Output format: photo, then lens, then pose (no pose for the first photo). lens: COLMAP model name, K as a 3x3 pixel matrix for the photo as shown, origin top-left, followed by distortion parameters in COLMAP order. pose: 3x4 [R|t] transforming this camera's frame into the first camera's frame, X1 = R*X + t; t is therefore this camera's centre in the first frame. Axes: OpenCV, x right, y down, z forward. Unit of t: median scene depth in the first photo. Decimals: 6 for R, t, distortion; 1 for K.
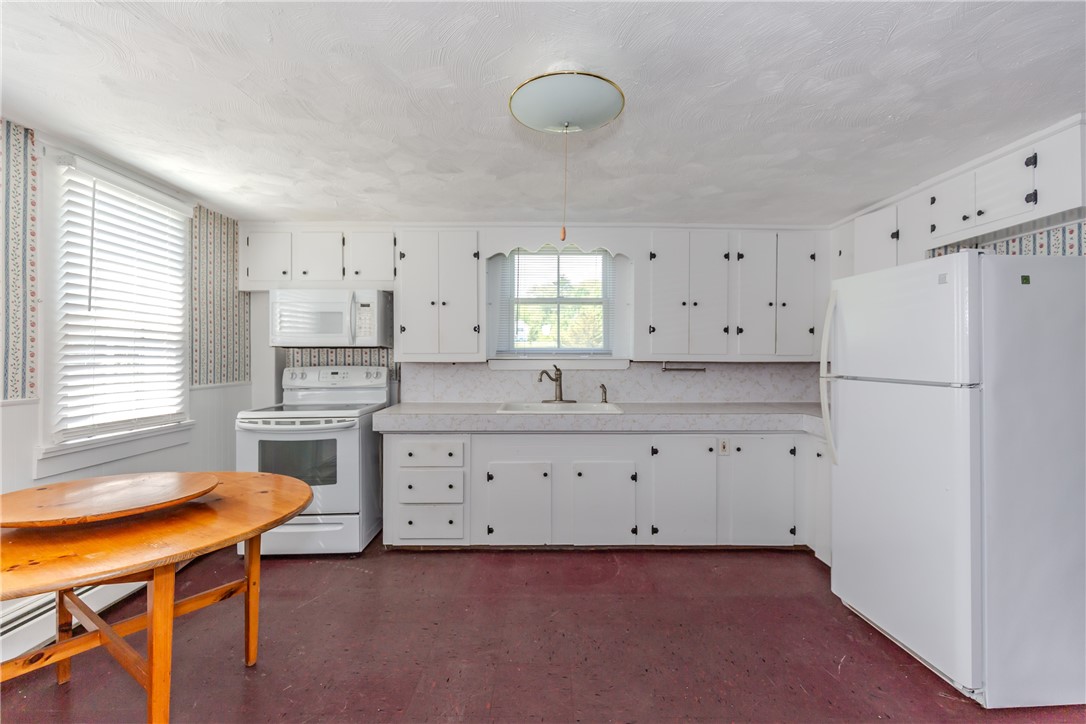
lens RADIAL K [[486.8, 0, 542.7], [0, 486.8, 349.7], [0, 0, 1]] dist [0.002624, -0.000421]
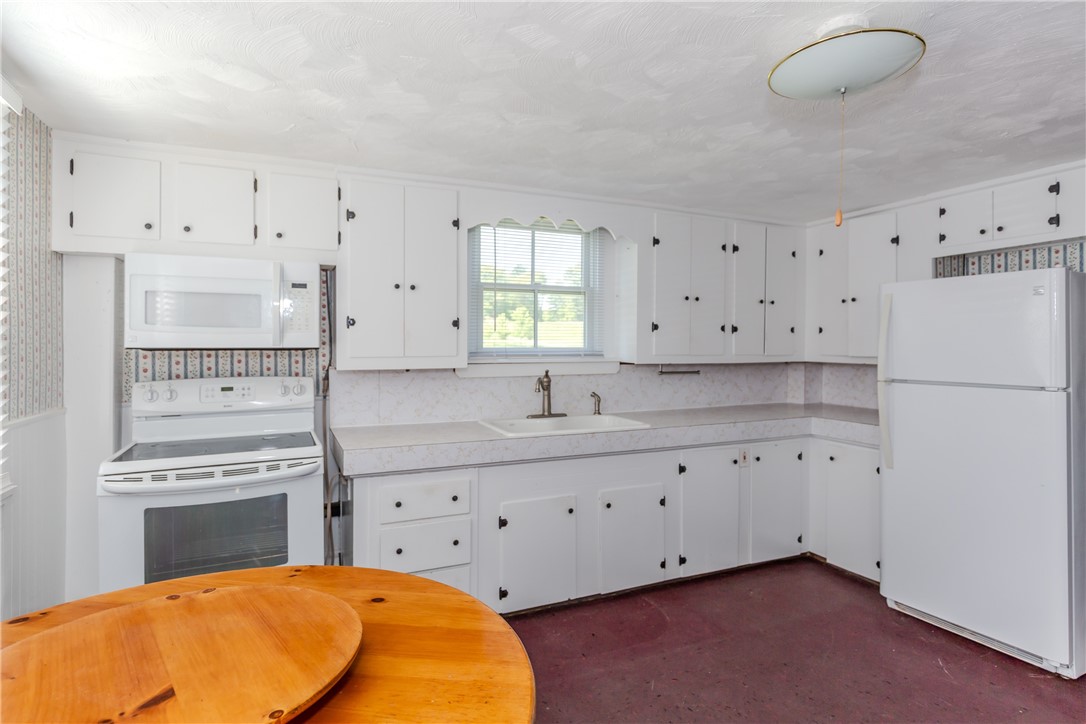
lens RADIAL K [[581.0, 0, 541.6], [0, 581.0, 340.6], [0, 0, 1]] dist [0.000146, 0.000283]
pose [[0.914643, 0.001864, 0.404258, -0.390256], [-0.002091, 0.999998, 0.000120, -0.017854], [-0.404257, -0.000955, 0.914645, 0.148464]]
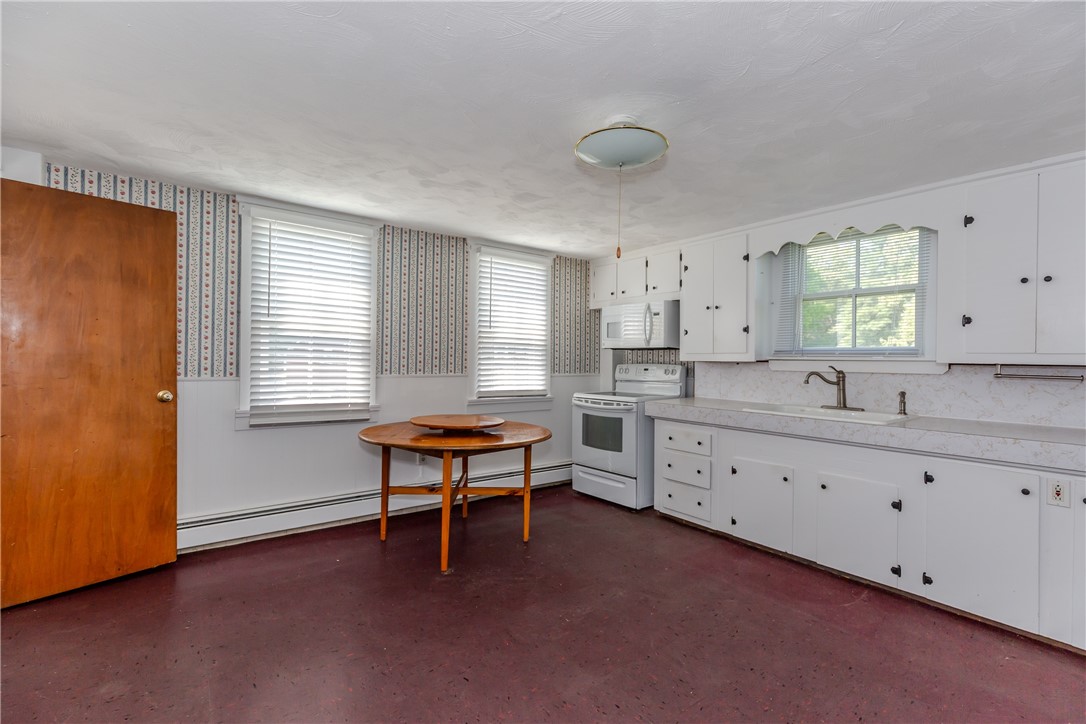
lens RADIAL K [[485.2, 0, 544.5], [0, 485.2, 360.1], [0, 0, 1]] dist [0.001396, -0.000181]
pose [[0.601806, 0.009765, -0.798582, 0.447980], [-0.003203, 0.999947, 0.009813, 0.013889], [0.798636, -0.003347, 0.601806, 0.044846]]
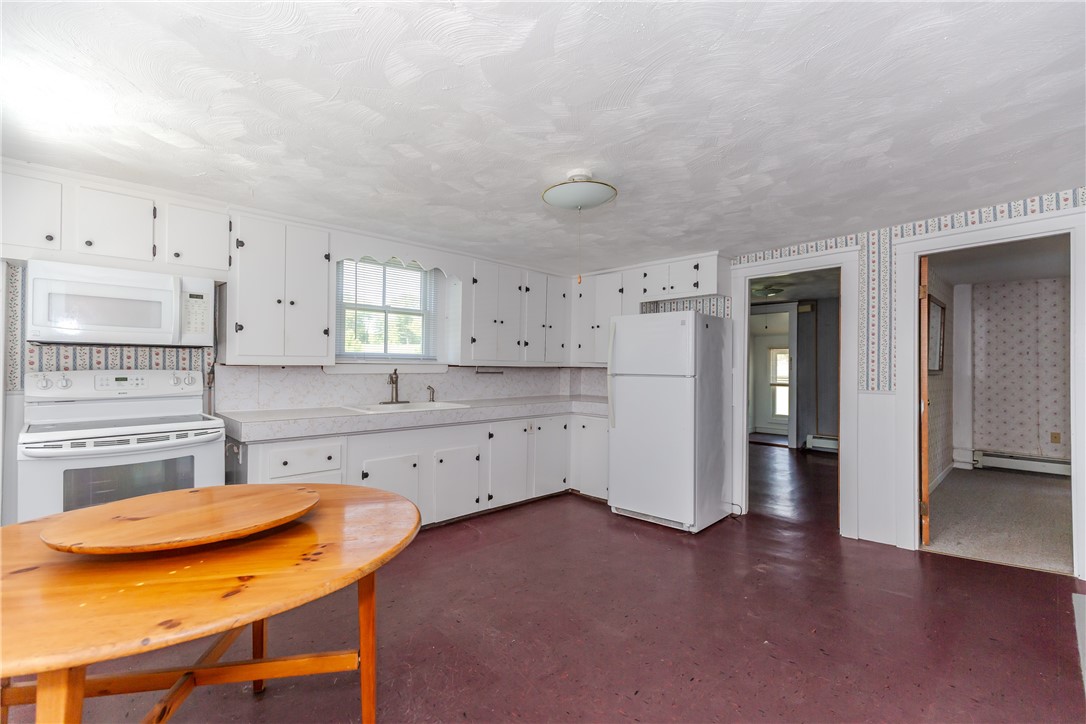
lens RADIAL K [[485.3, 0, 545.2], [0, 485.3, 363.3], [0, 0, 1]] dist [0.003120, -0.000159]
pose [[0.719043, 0.009813, 0.694896, -0.522694], [-0.014197, 0.999899, 0.000570, 0.014474], [-0.694820, -0.010275, 0.719110, -0.014601]]
